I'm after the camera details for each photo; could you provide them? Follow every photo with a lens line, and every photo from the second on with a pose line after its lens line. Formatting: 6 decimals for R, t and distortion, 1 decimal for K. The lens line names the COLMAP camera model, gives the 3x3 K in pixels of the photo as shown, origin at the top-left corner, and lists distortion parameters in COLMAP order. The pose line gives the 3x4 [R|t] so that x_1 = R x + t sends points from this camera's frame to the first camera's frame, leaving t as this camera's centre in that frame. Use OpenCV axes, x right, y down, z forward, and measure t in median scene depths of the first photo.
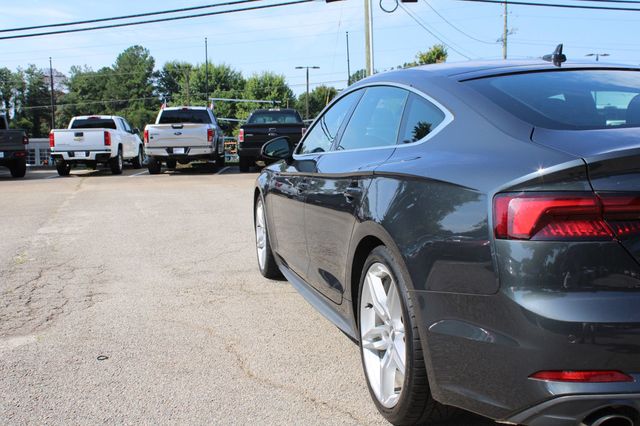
lens RADIAL K [[695.8, 0, 320.0], [0, 695.8, 213.0], [0, 0, 1]] dist [-0.085564, 0.038139]
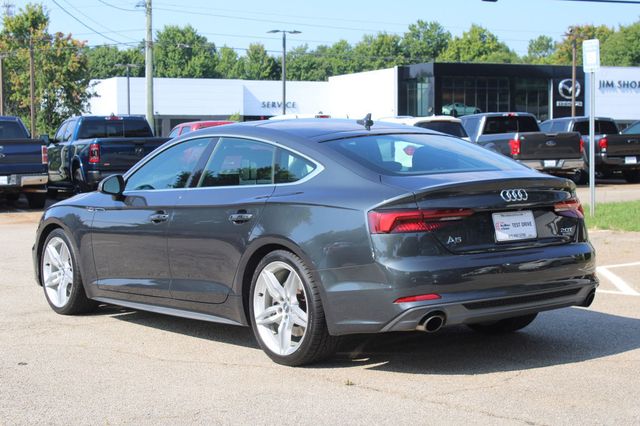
lens RADIAL K [[1206.5, 0, 320.0], [0, 1206.5, 213.0], [0, 0, 1]] dist [-0.011182, -0.031615]
pose [[0.913215, -0.019062, 0.407033, -0.114258], [0.043343, 0.997782, -0.050515, 0.013038], [-0.405167, 0.063773, 0.912016, -0.184953]]
